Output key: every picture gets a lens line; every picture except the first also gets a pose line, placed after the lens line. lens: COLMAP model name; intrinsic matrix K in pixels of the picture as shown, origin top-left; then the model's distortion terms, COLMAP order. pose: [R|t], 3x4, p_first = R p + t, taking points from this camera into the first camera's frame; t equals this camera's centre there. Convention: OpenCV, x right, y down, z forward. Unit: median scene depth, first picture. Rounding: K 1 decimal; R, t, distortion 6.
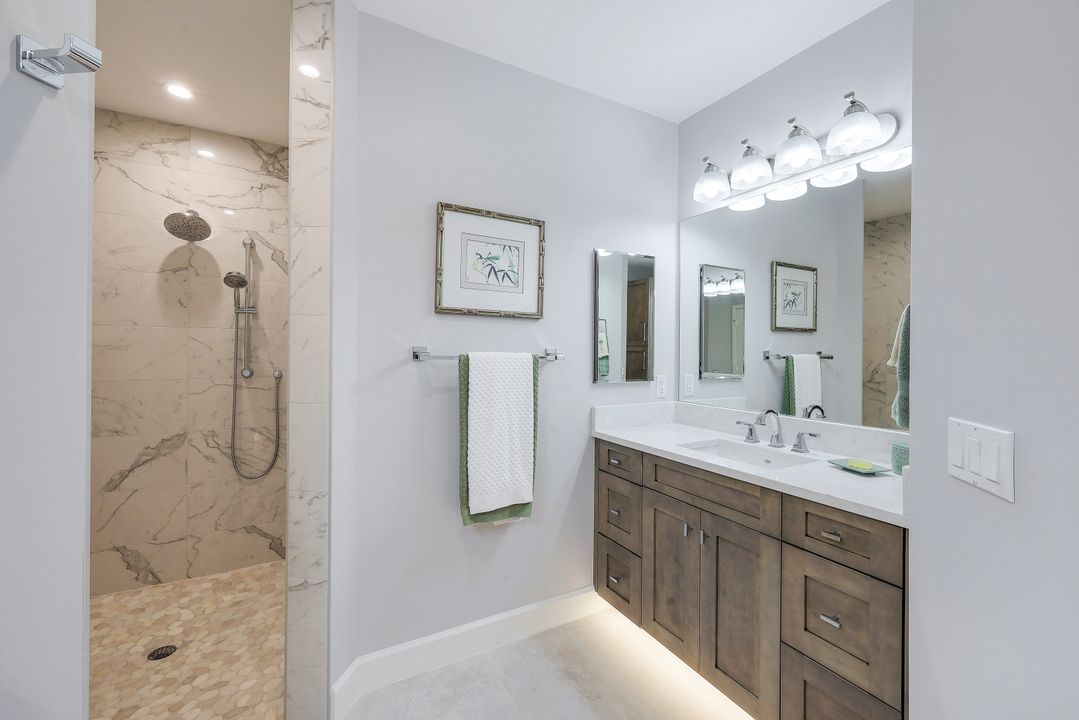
lens RADIAL K [[439.6, 0, 535.8], [0, 439.6, 352.1], [0, 0, 1]] dist [0.000028, 0.000409]
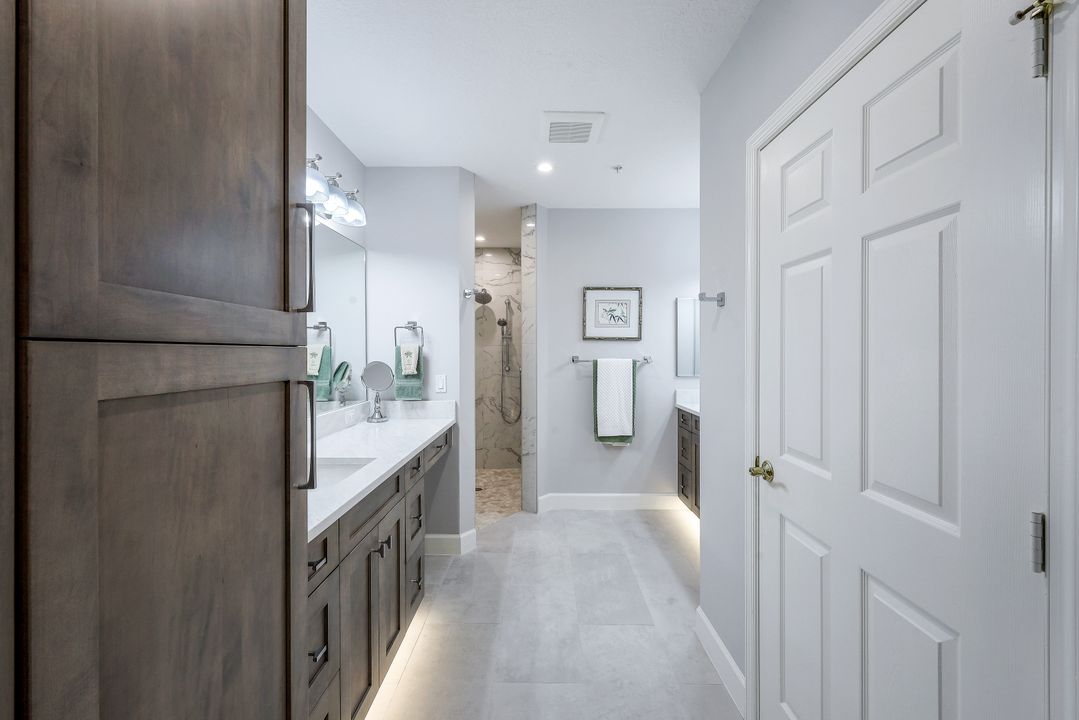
lens RADIAL K [[439.6, 0, 535.8], [0, 439.6, 352.1], [0, 0, 1]] dist [0.000028, 0.000409]
pose [[0.871071, -0.009749, -0.491061, 0.446295], [0.008073, 0.999952, -0.005532, -0.015423], [0.491091, 0.000854, 0.871108, -0.690230]]
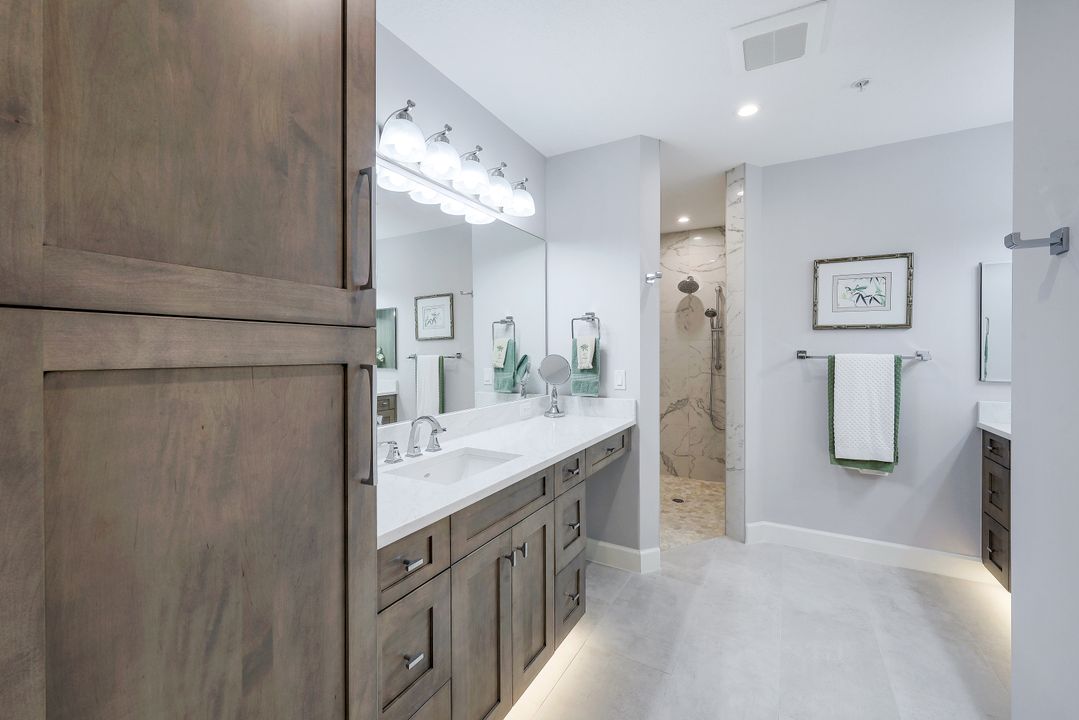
lens RADIAL K [[439.6, 0, 535.8], [0, 439.6, 352.1], [0, 0, 1]] dist [0.000028, 0.000409]
pose [[0.524349, -0.006396, -0.851479, 0.448250], [0.003805, 0.999979, -0.005168, -0.001453], [0.851495, -0.000530, 0.524362, -0.519147]]
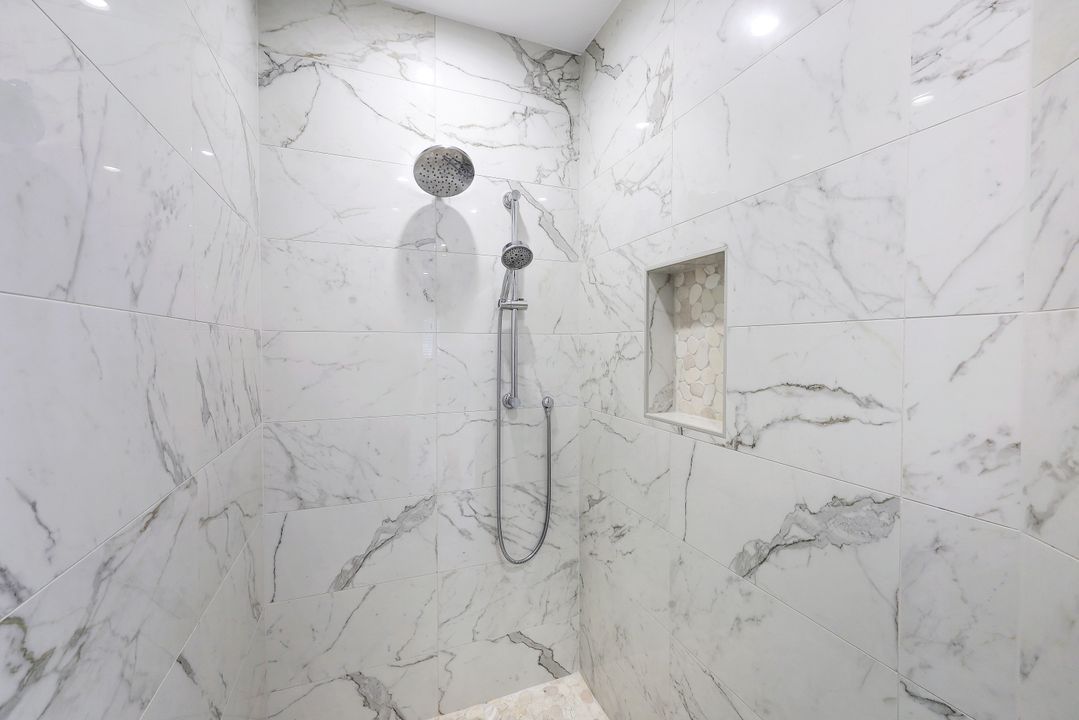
lens RADIAL K [[439.6, 0, 535.8], [0, 439.6, 352.1], [0, 0, 1]] dist [0.000028, 0.000409]
pose [[0.992345, 0.001014, -0.123492, -0.590658], [0.002224, 0.999658, 0.026073, -0.046253], [0.123477, -0.026148, 0.992003, 0.395569]]
